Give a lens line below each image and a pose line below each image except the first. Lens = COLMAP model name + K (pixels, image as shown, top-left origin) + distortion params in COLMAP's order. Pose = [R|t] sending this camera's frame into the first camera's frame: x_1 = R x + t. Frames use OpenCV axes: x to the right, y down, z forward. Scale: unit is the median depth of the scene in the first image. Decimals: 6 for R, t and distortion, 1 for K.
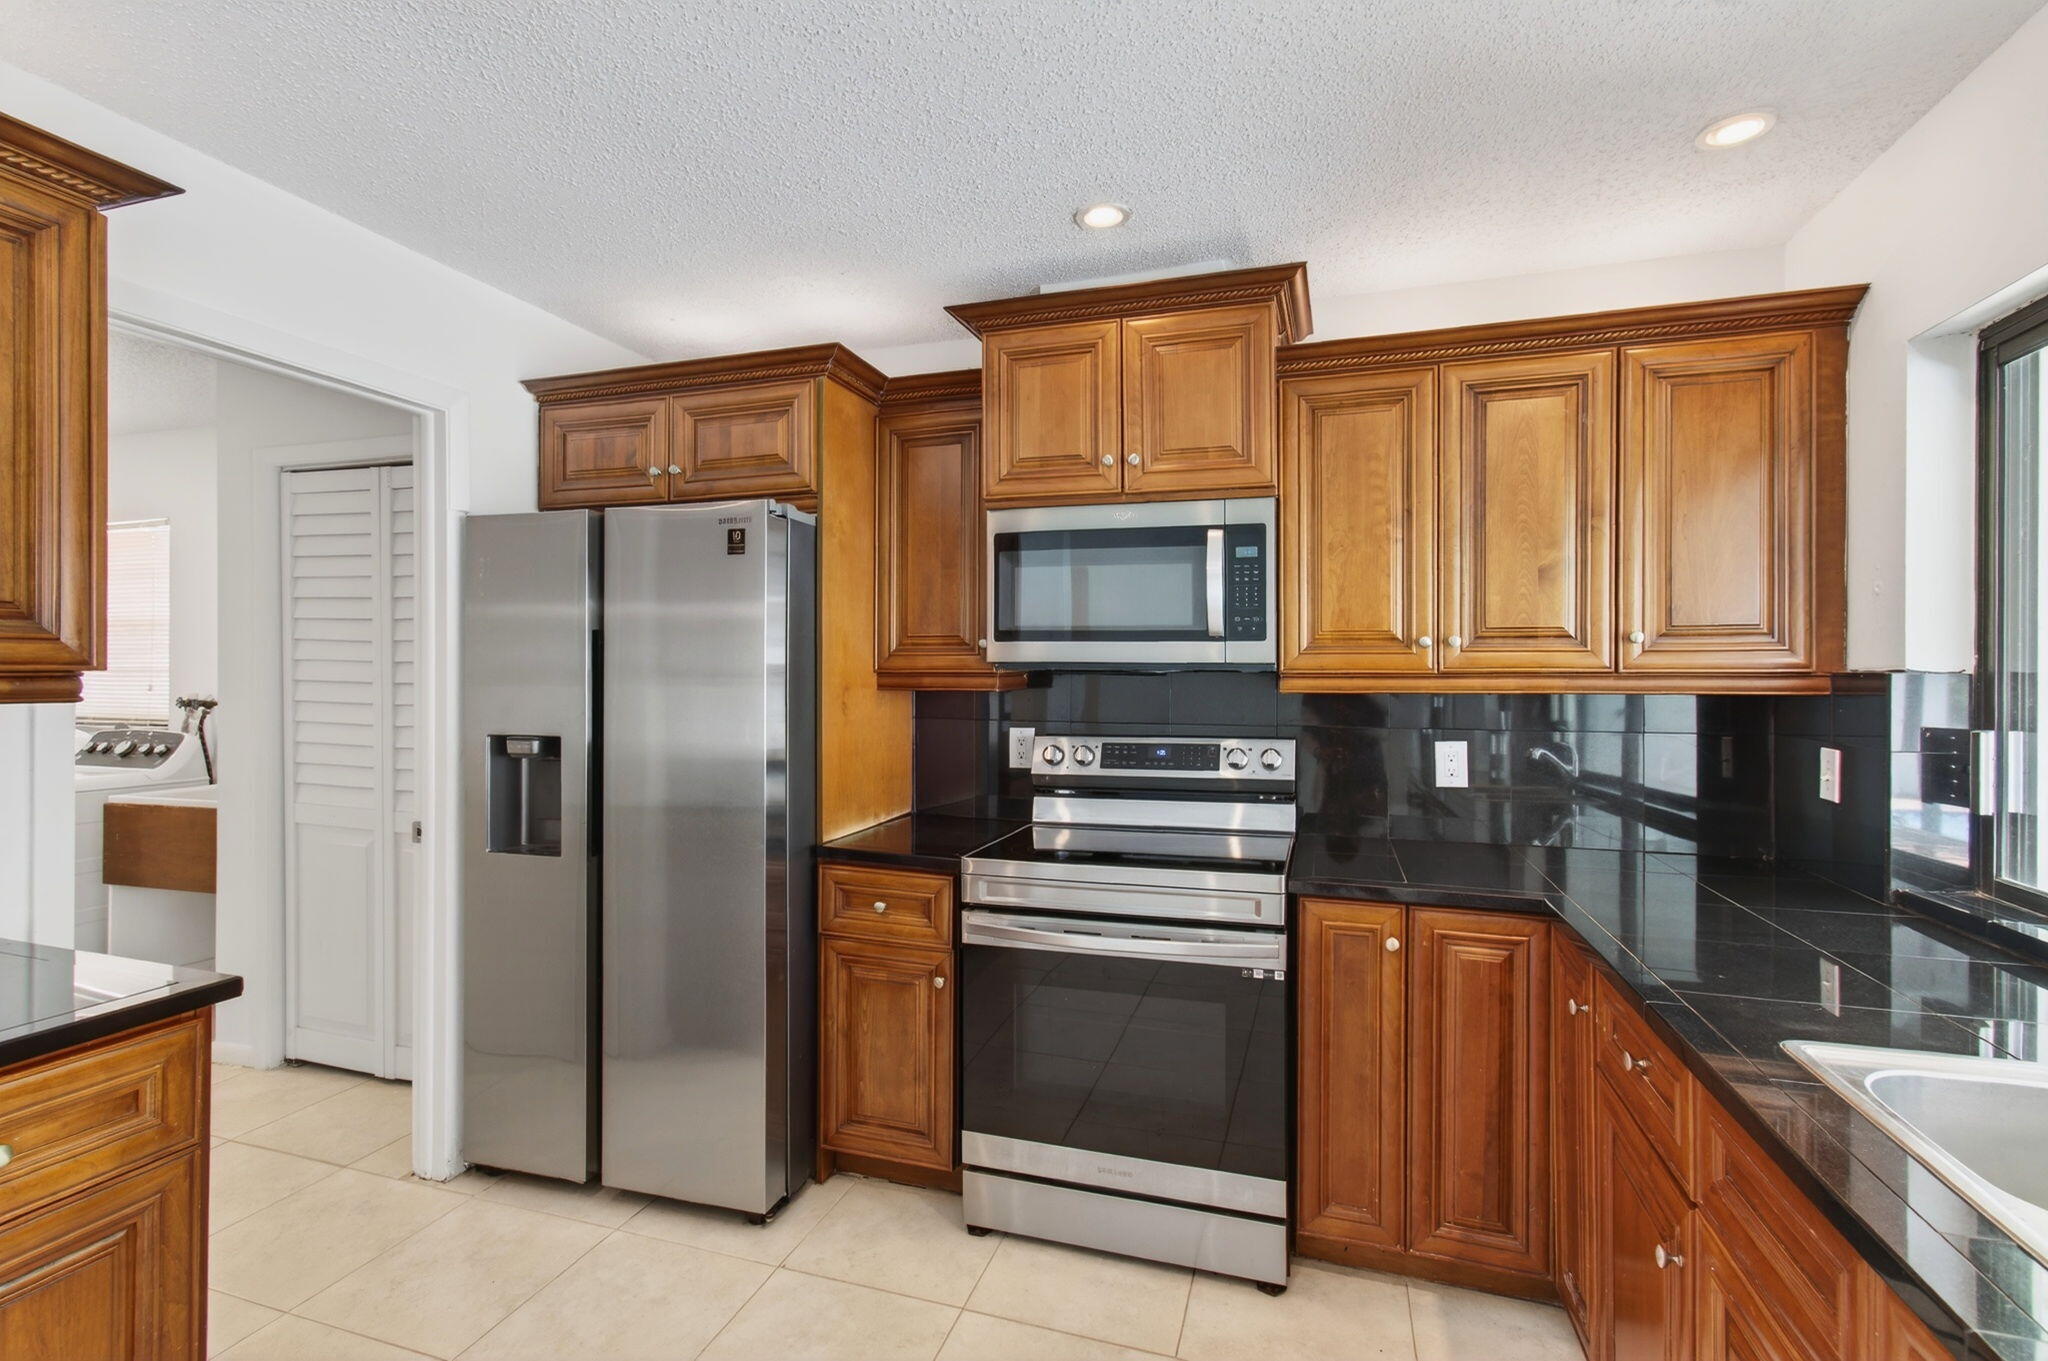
lens RADIAL K [[948.7, 0, 1014.4], [0, 948.7, 674.3], [0, 0, 1]] dist [0.000787, 0.000347]
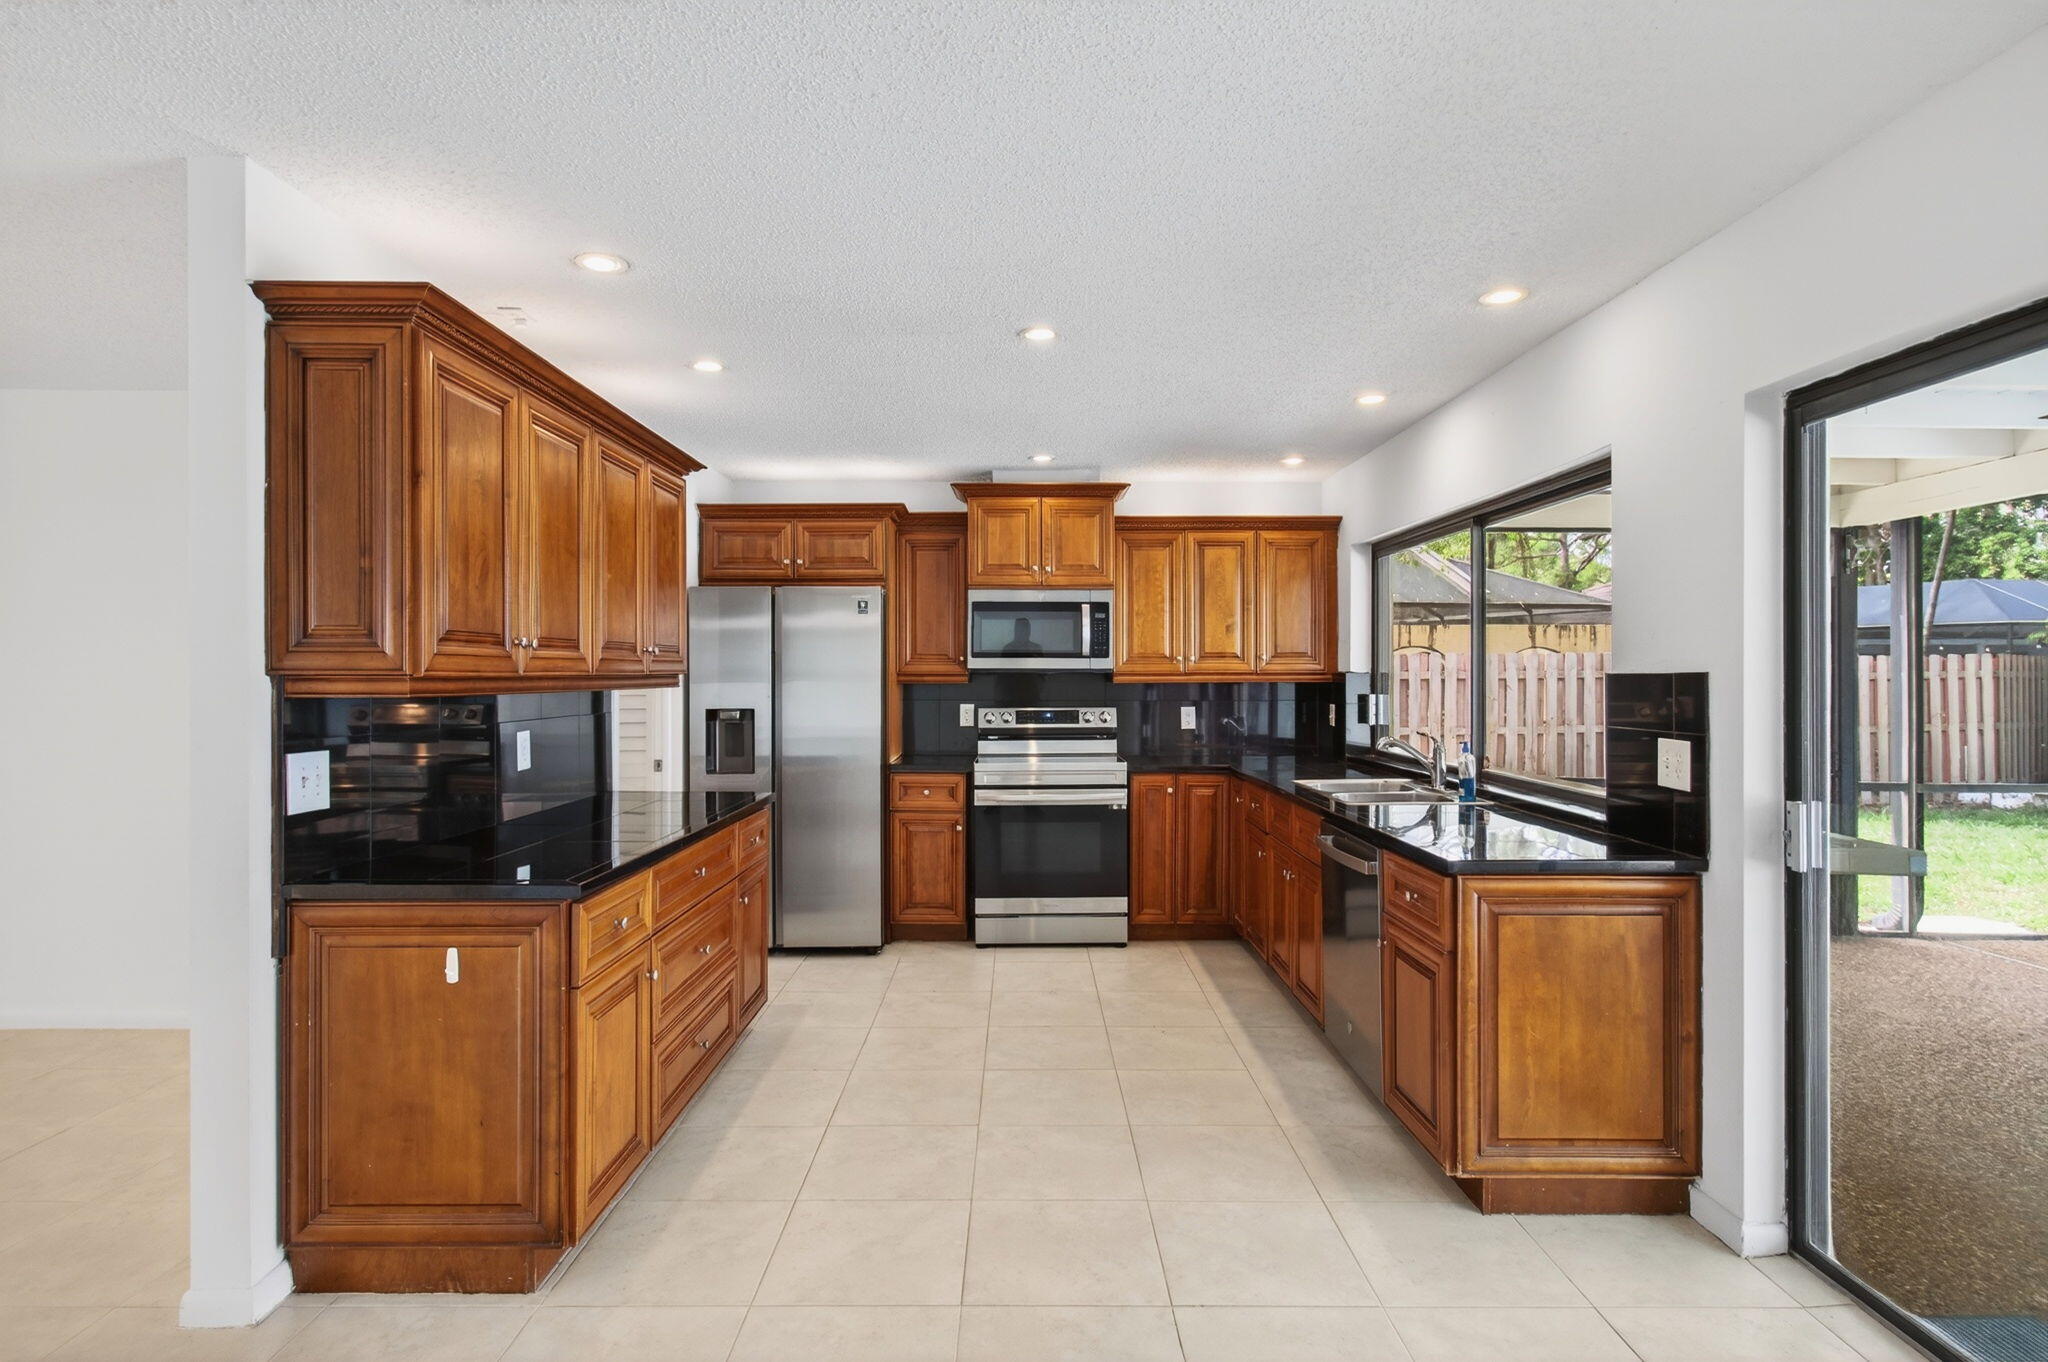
lens RADIAL K [[1079.5, 0, 1016.5], [0, 1079.5, 678.3], [0, 0, 1]] dist [0.003815, 0.001232]
pose [[0.951214, -0.004450, 0.308501, -0.657448], [0.002652, 0.999977, 0.006246, -0.005898], [-0.308521, -0.005123, 0.951204, -1.187239]]
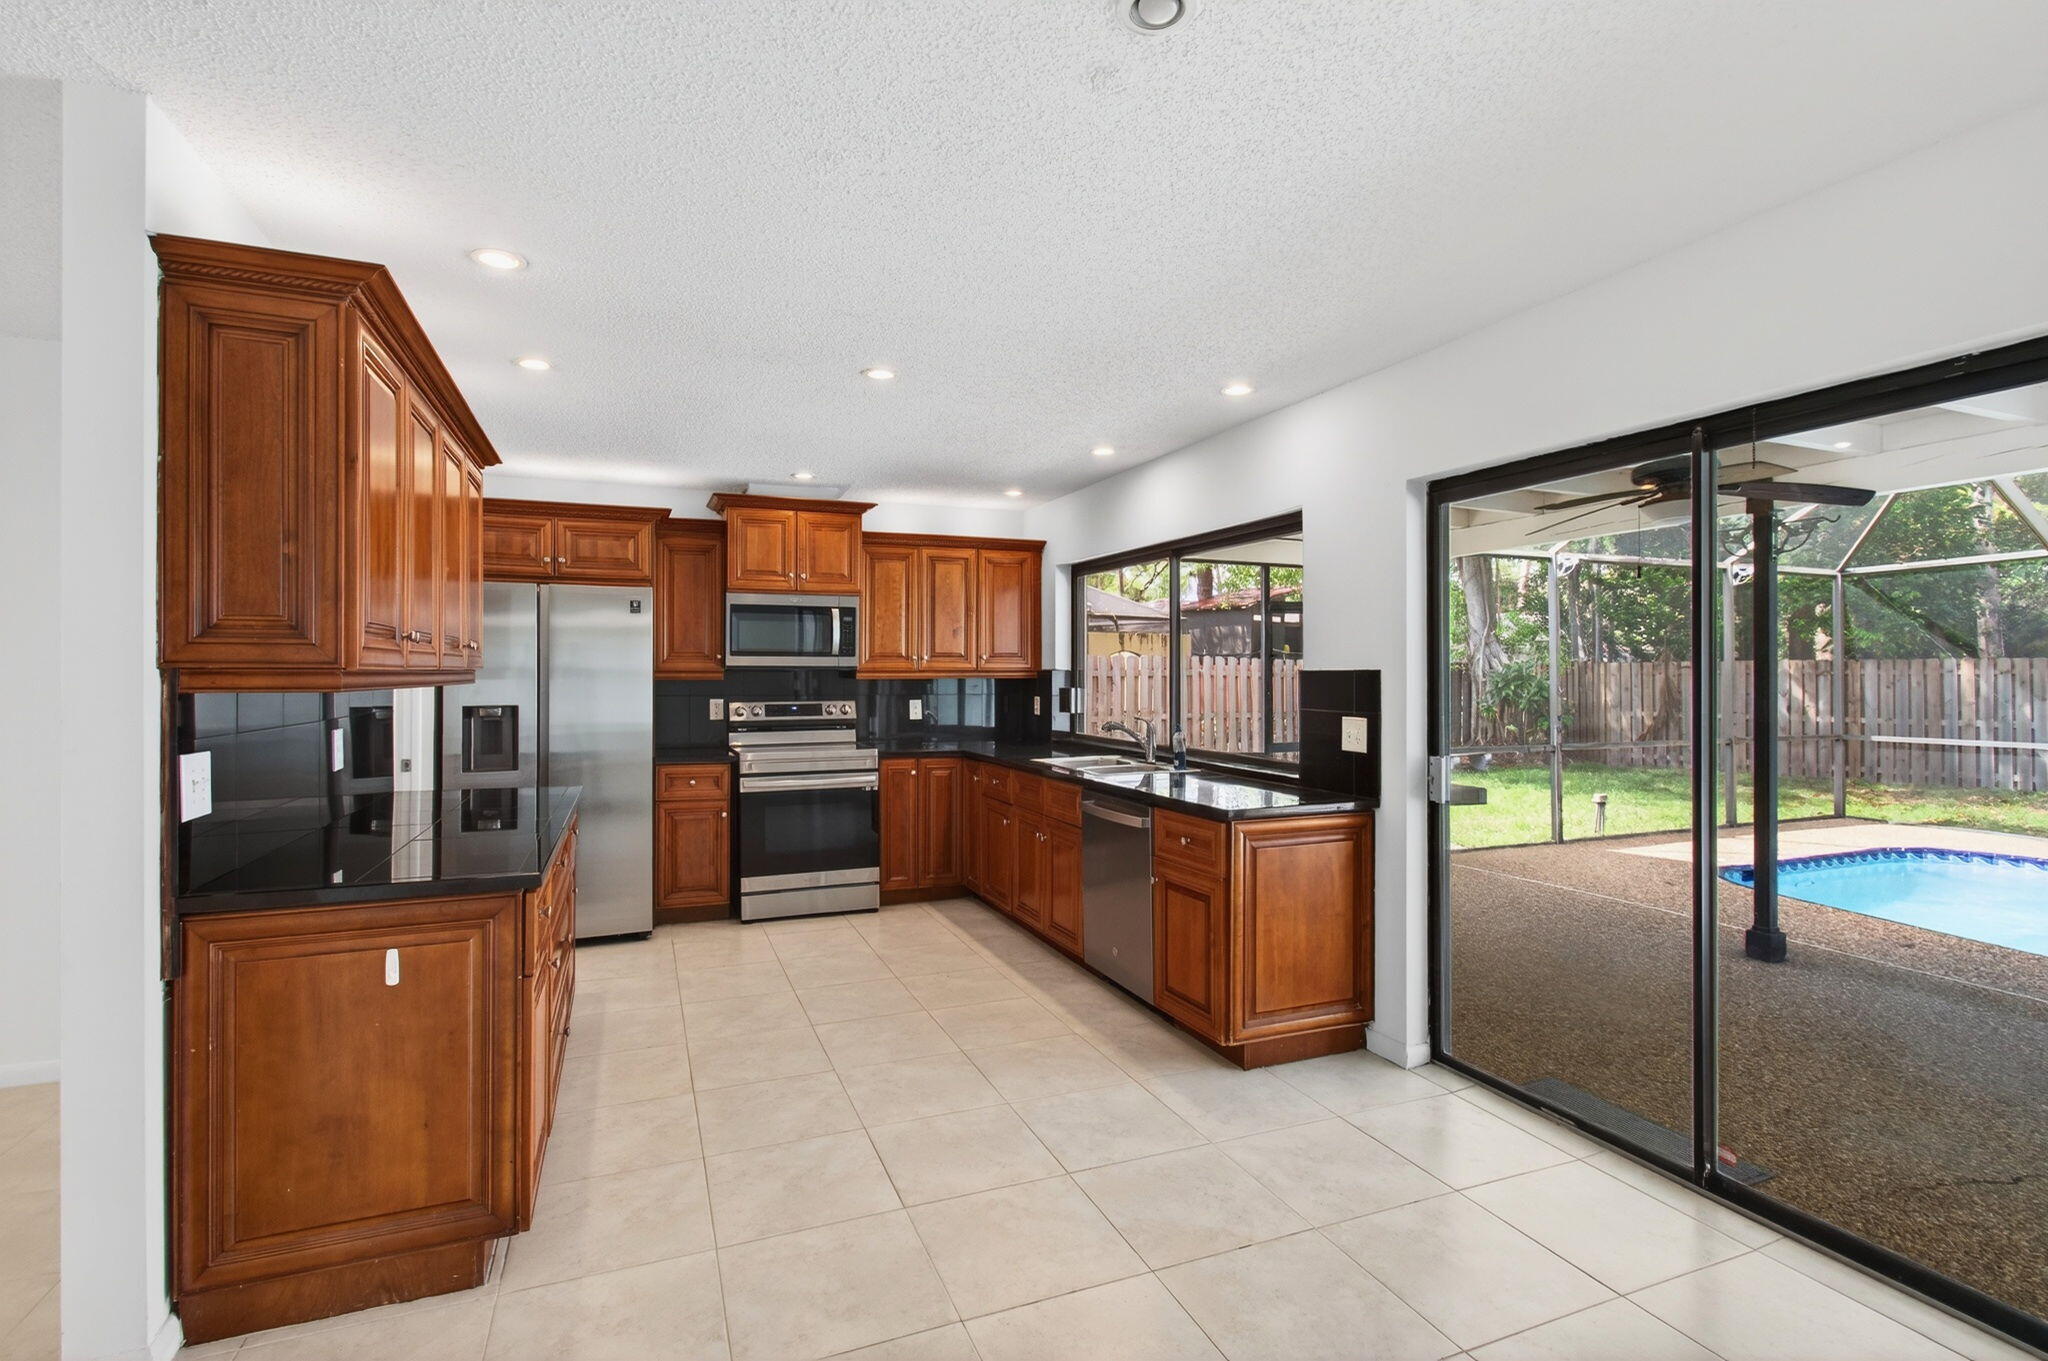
lens RADIAL K [[981.5, 0, 1025.6], [0, 981.5, 673.3], [0, 0, 1]] dist [-0.000501, 0.001370]
pose [[0.761895, -0.001846, 0.647698, -0.984204], [-0.000470, 0.999994, 0.003402, -0.003321], [-0.647700, -0.002896, 0.761890, -1.118070]]
